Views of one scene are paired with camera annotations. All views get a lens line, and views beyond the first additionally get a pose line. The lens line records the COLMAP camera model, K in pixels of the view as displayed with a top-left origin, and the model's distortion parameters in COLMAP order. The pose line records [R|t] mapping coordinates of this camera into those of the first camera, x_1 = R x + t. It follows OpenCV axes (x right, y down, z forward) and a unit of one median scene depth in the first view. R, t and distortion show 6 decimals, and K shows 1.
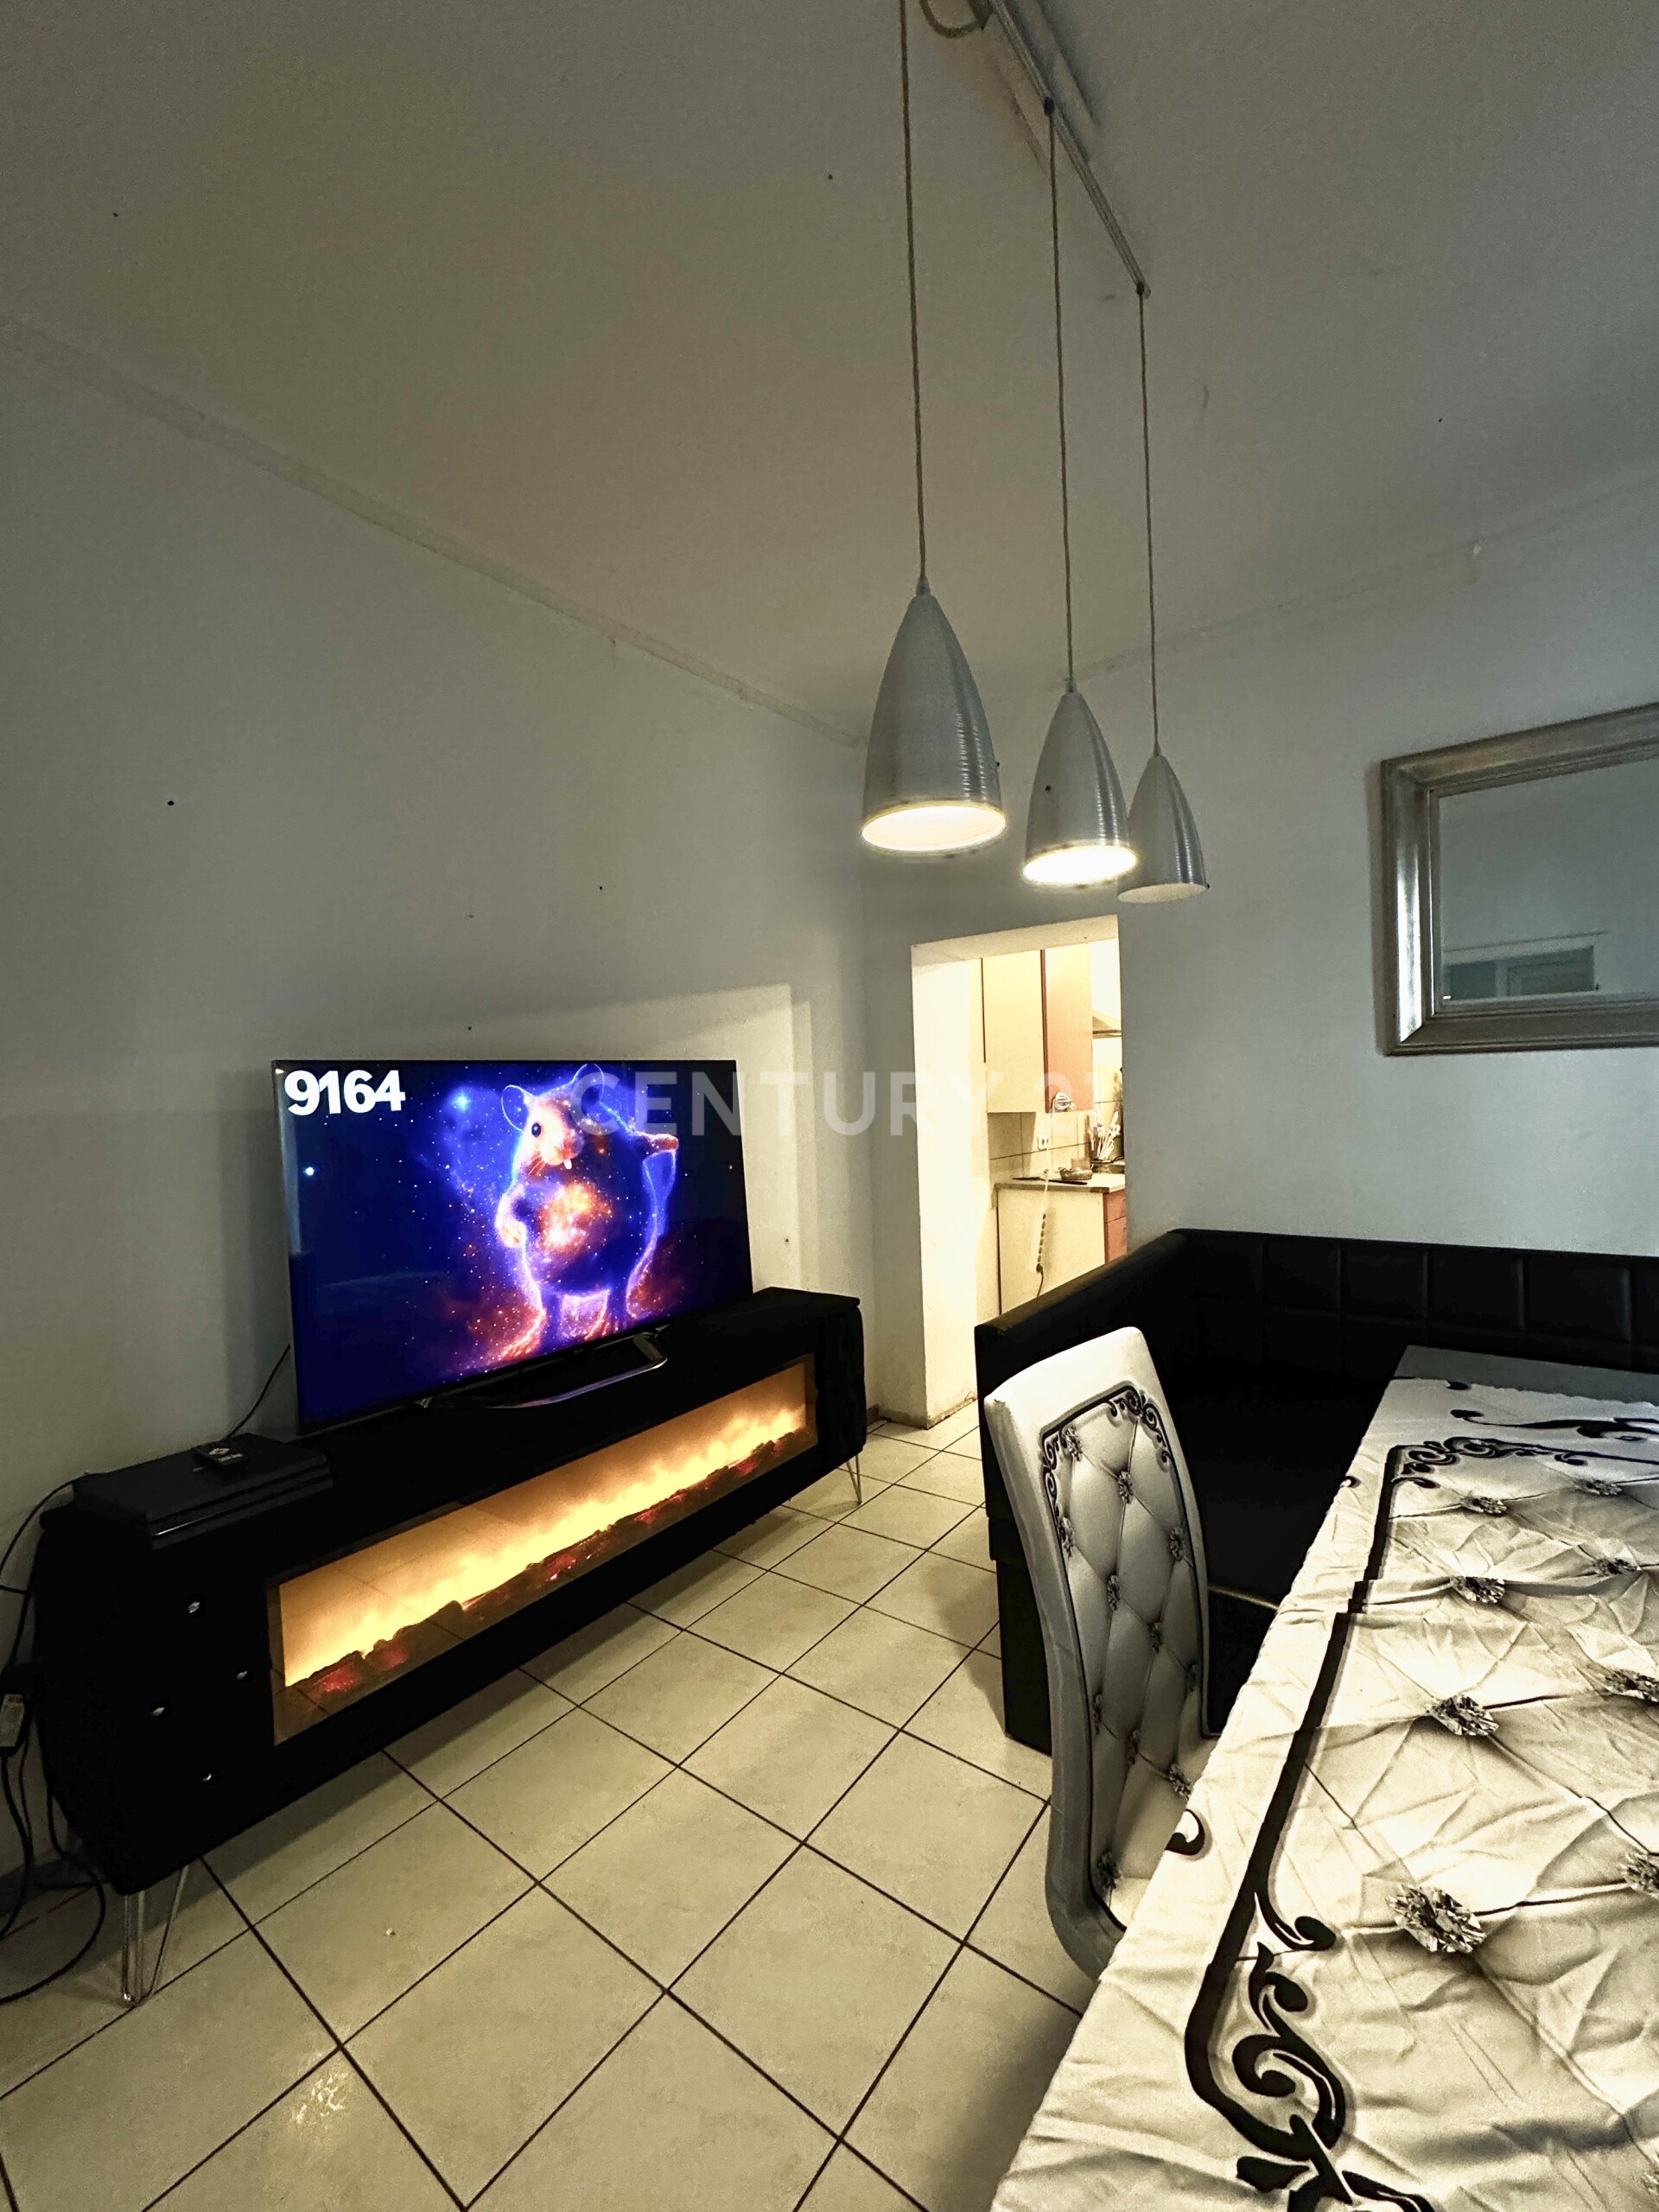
lens RADIAL K [[885.9, 0, 827.5], [0, 885.9, 1100.2], [0, 0, 1]] dist [-0.002855, -0.000472]
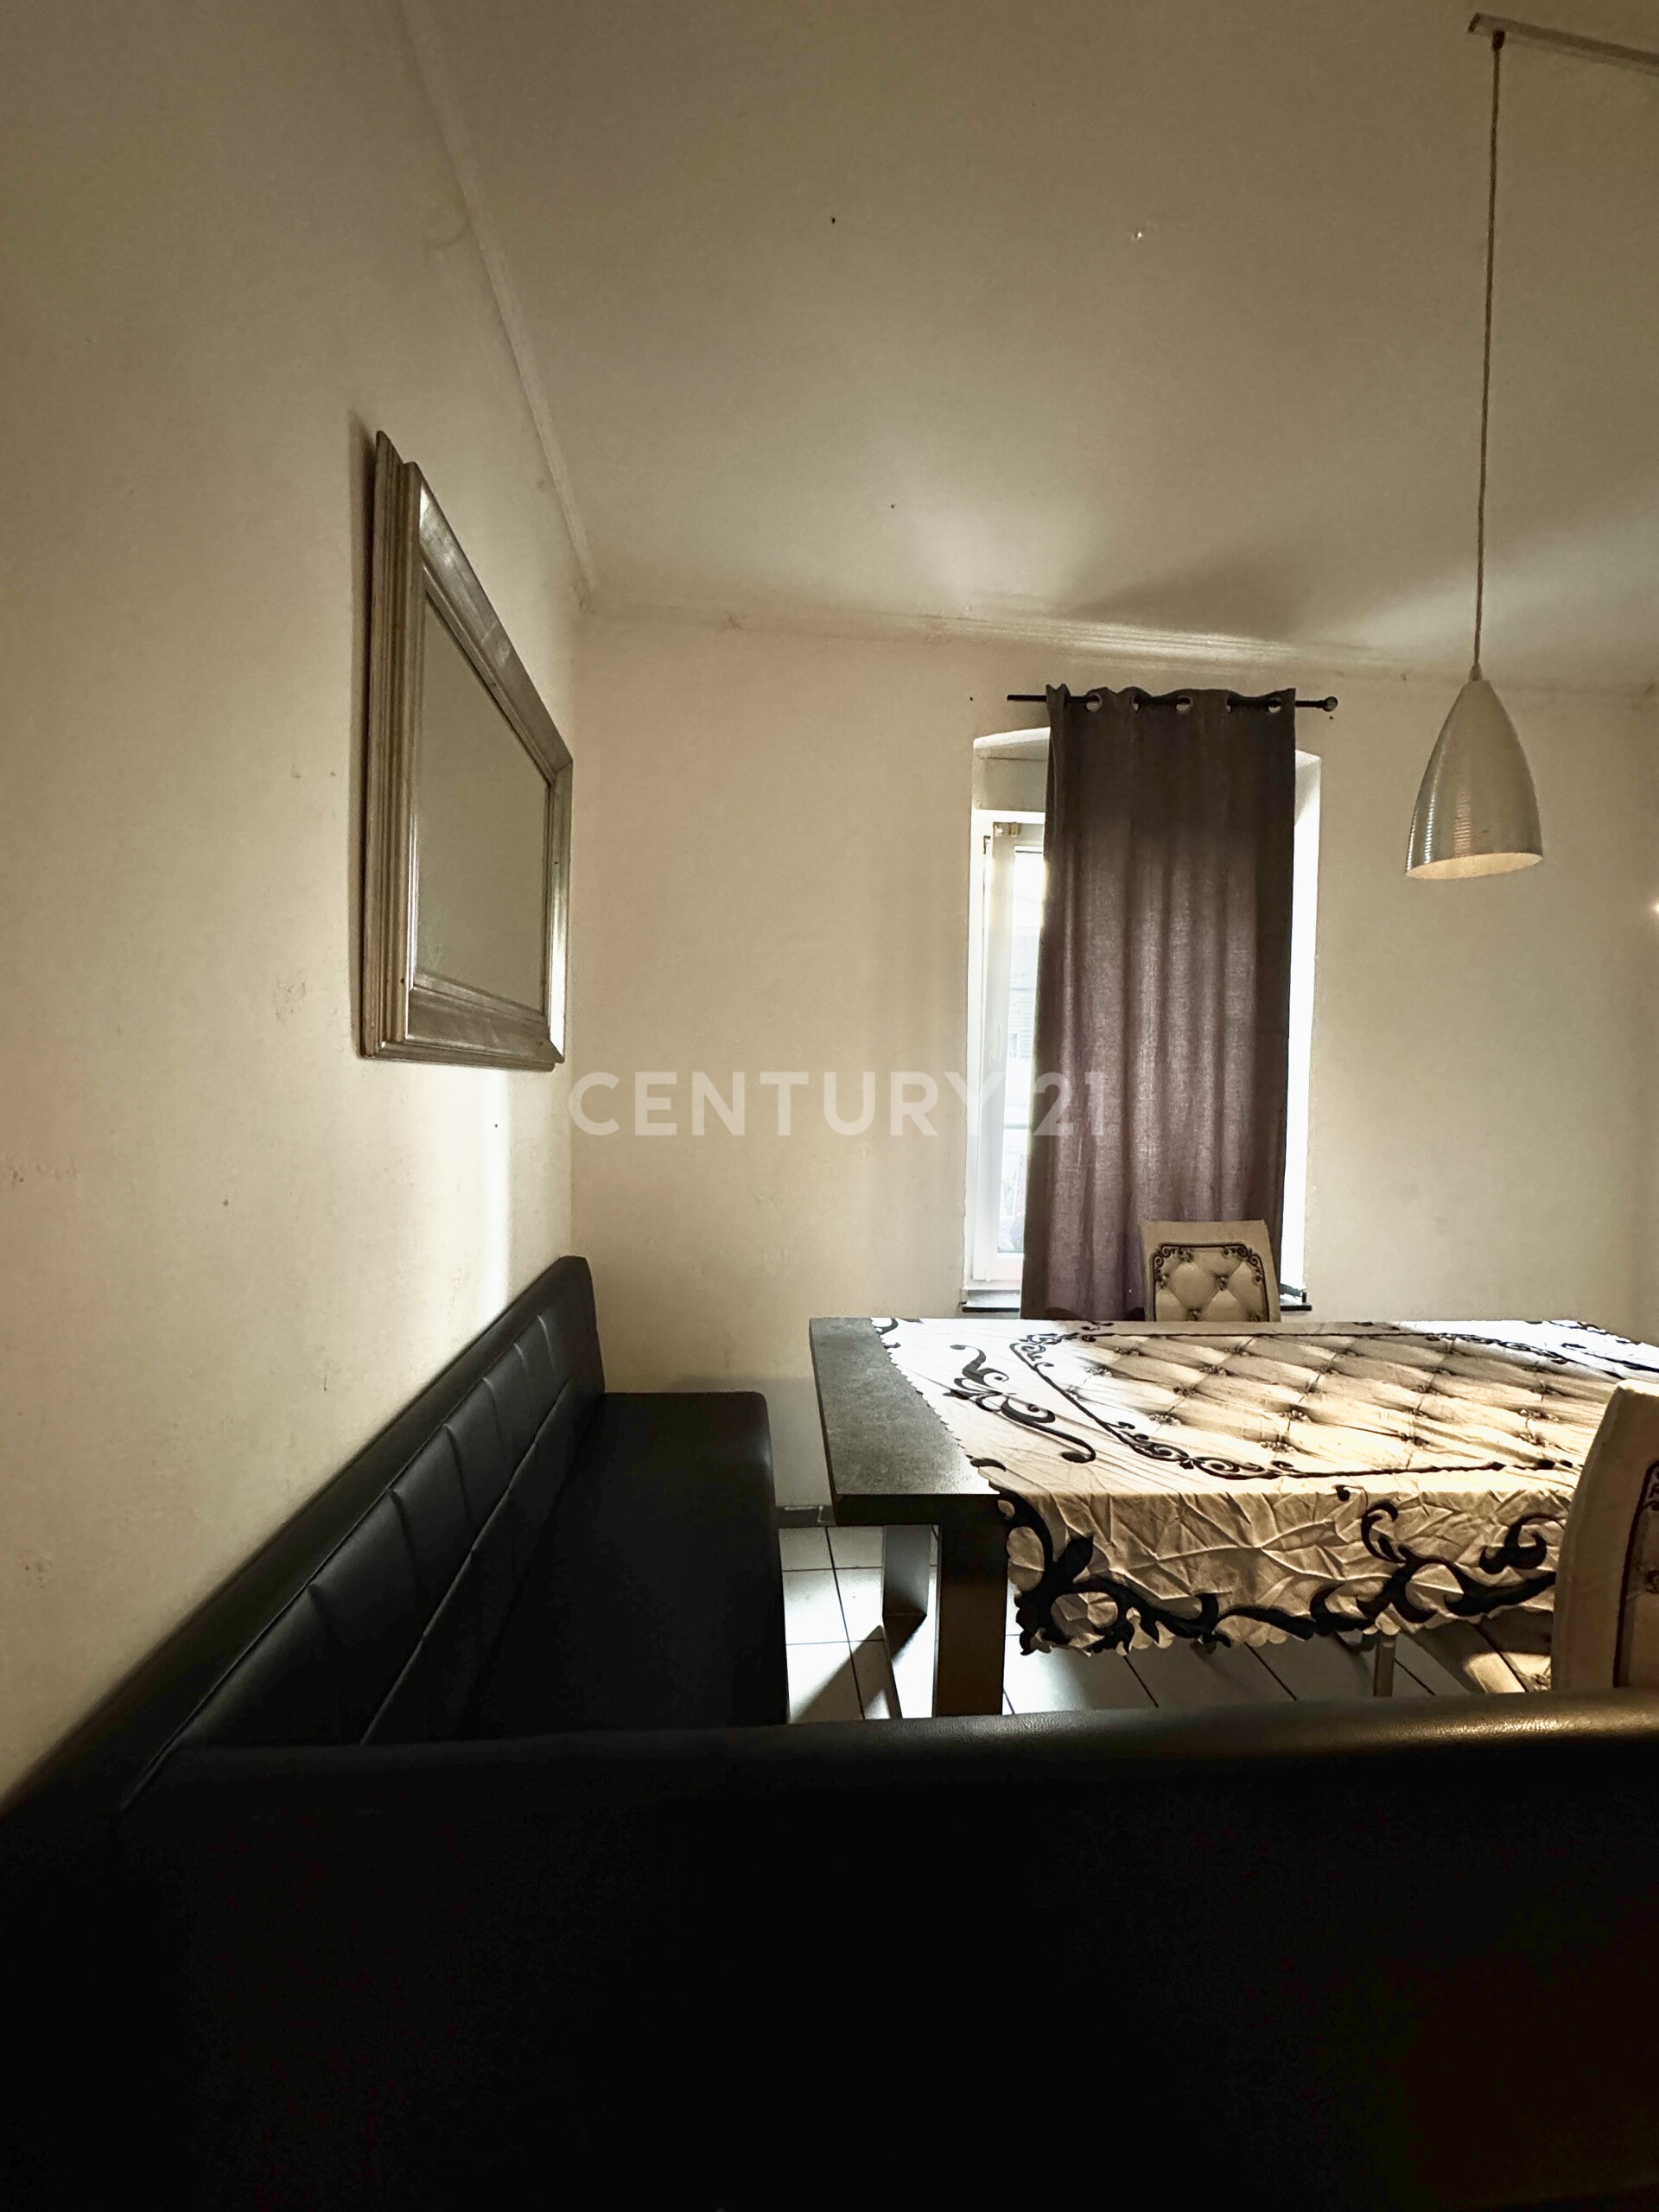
lens RADIAL K [[885.9, 0, 827.5], [0, 885.9, 1100.2], [0, 0, 1]] dist [-0.002855, -0.000472]
pose [[-0.682132, 0.004726, 0.731214, 0.219289], [0.008030, 0.999967, 0.001029, -0.045399], [-0.731185, 0.006573, -0.682148, 2.077231]]
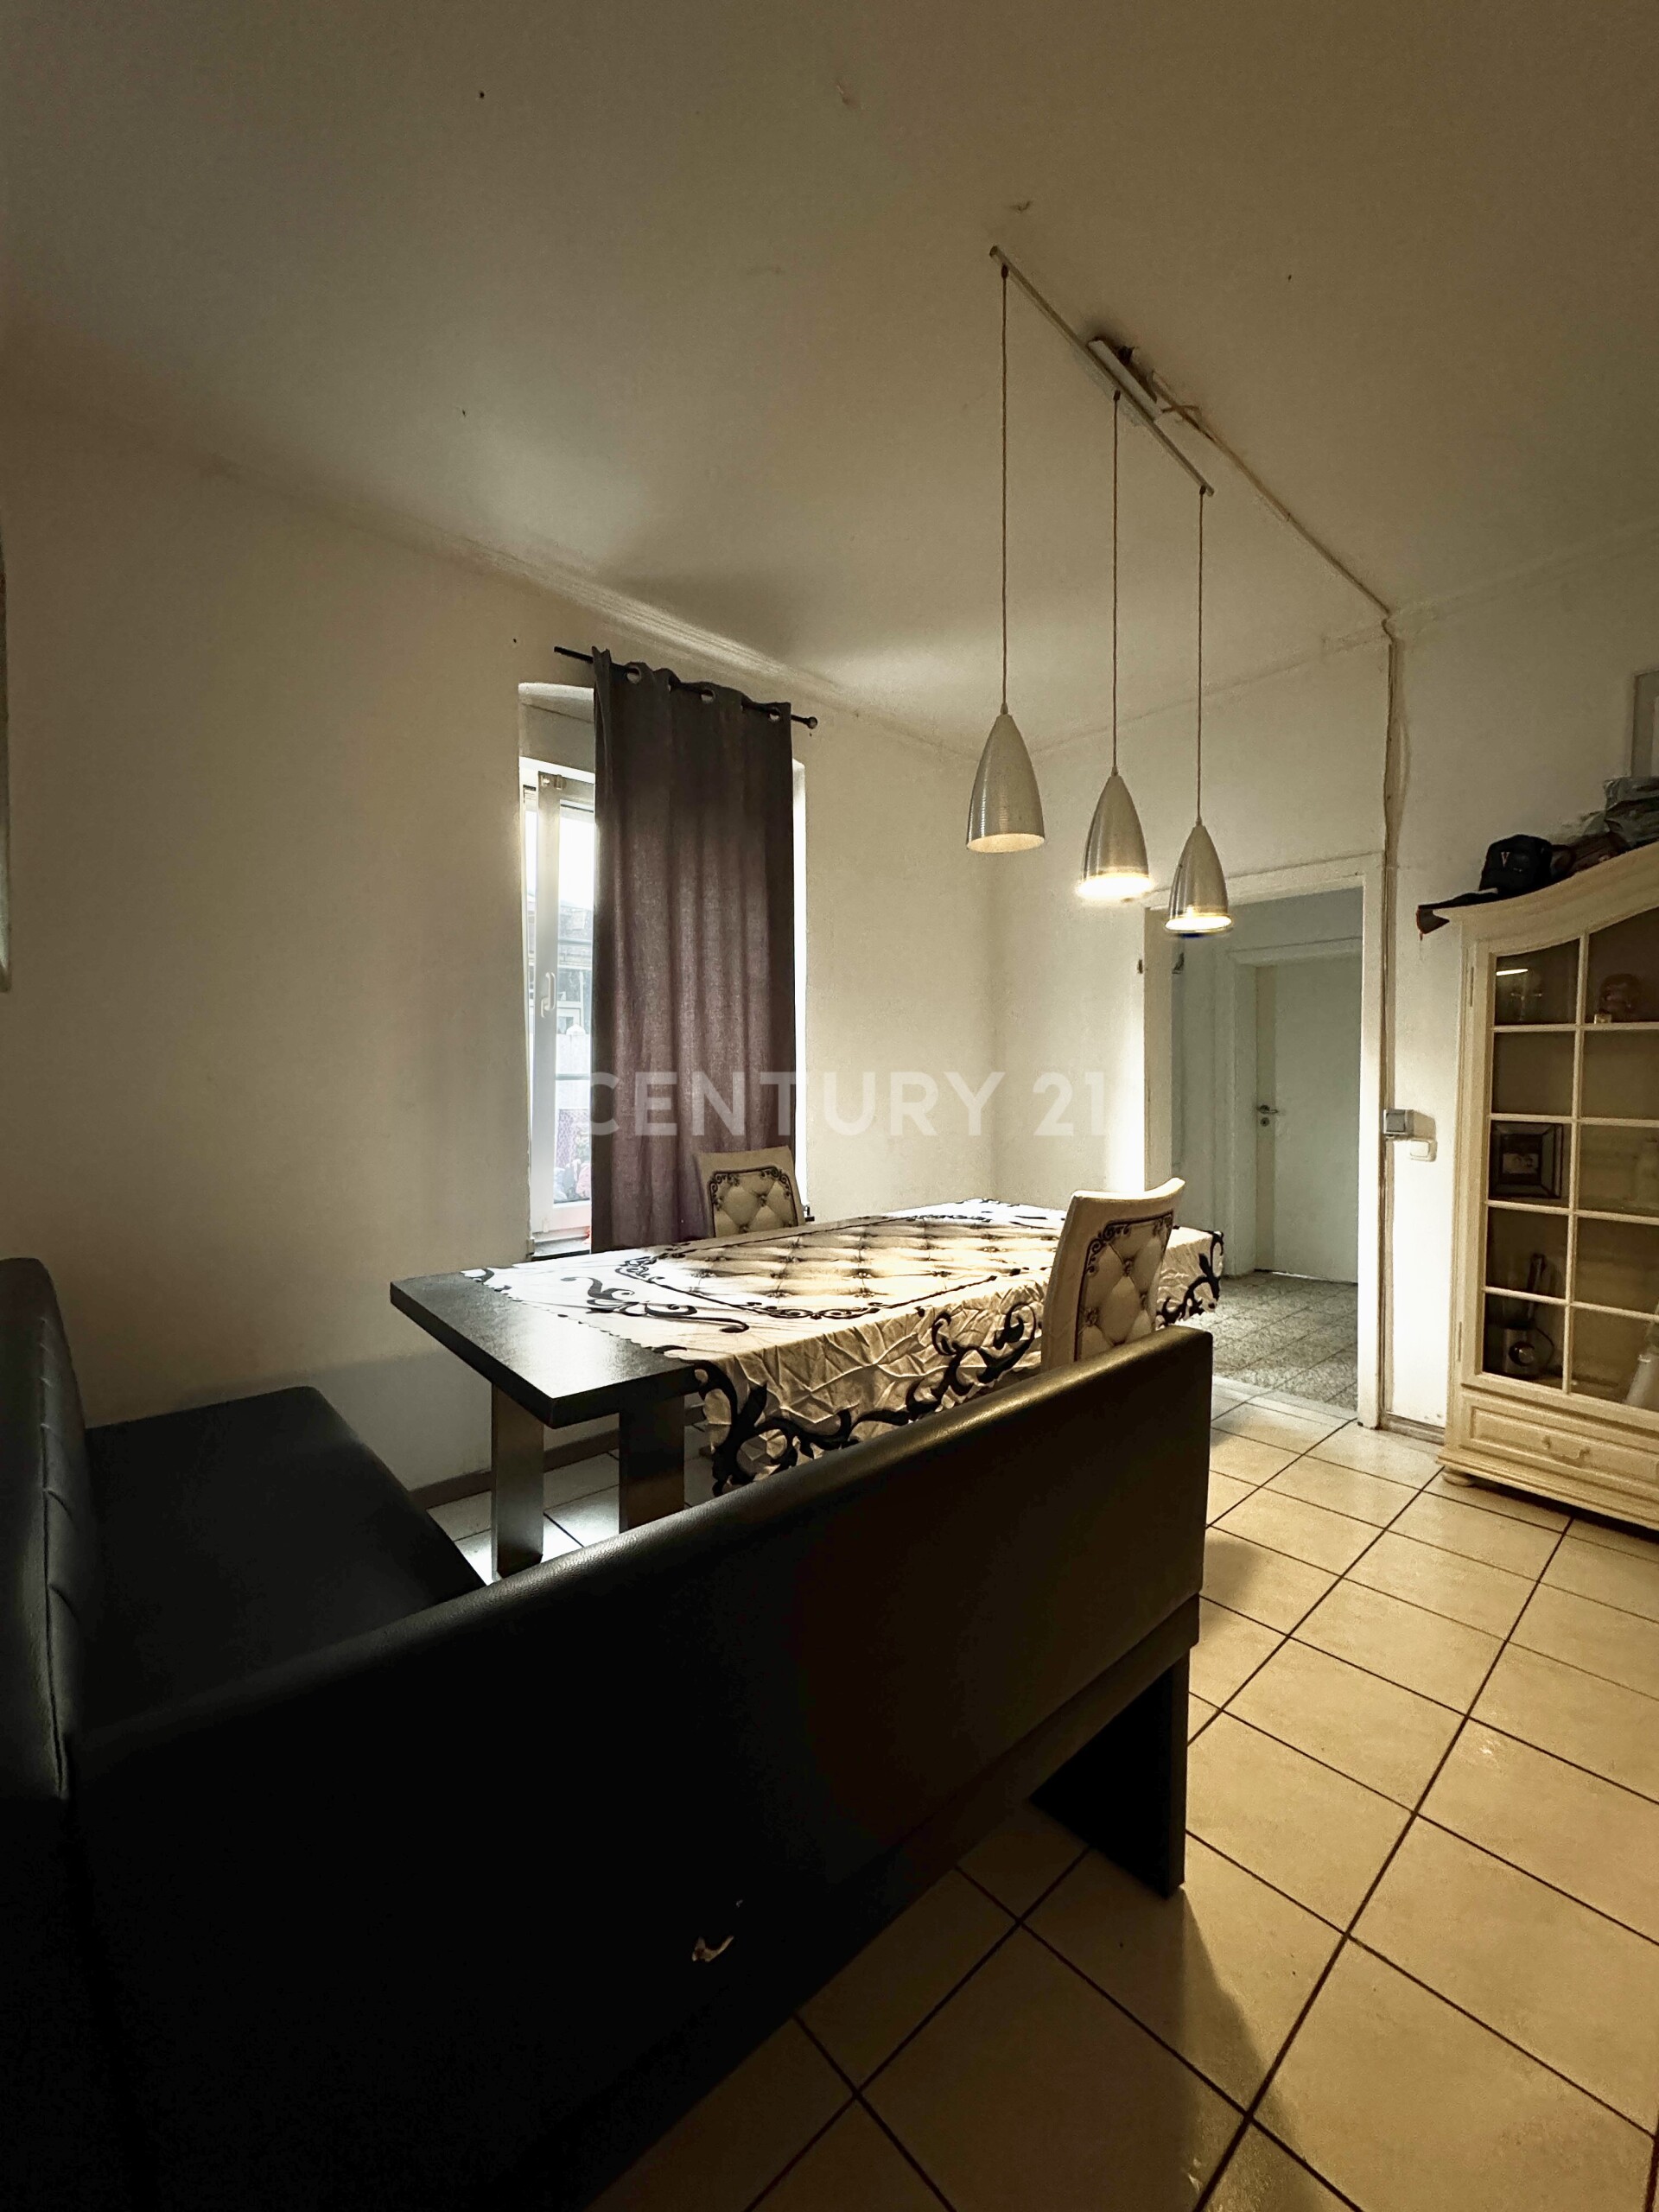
lens RADIAL K [[885.9, 0, 827.5], [0, 885.9, 1100.2], [0, 0, 1]] dist [-0.002855, -0.000472]
pose [[-0.981413, 0.035111, 0.188669, 0.433295], [0.040906, 0.998801, 0.026910, 0.046402], [-0.187498, 0.034128, -0.981672, 2.301878]]
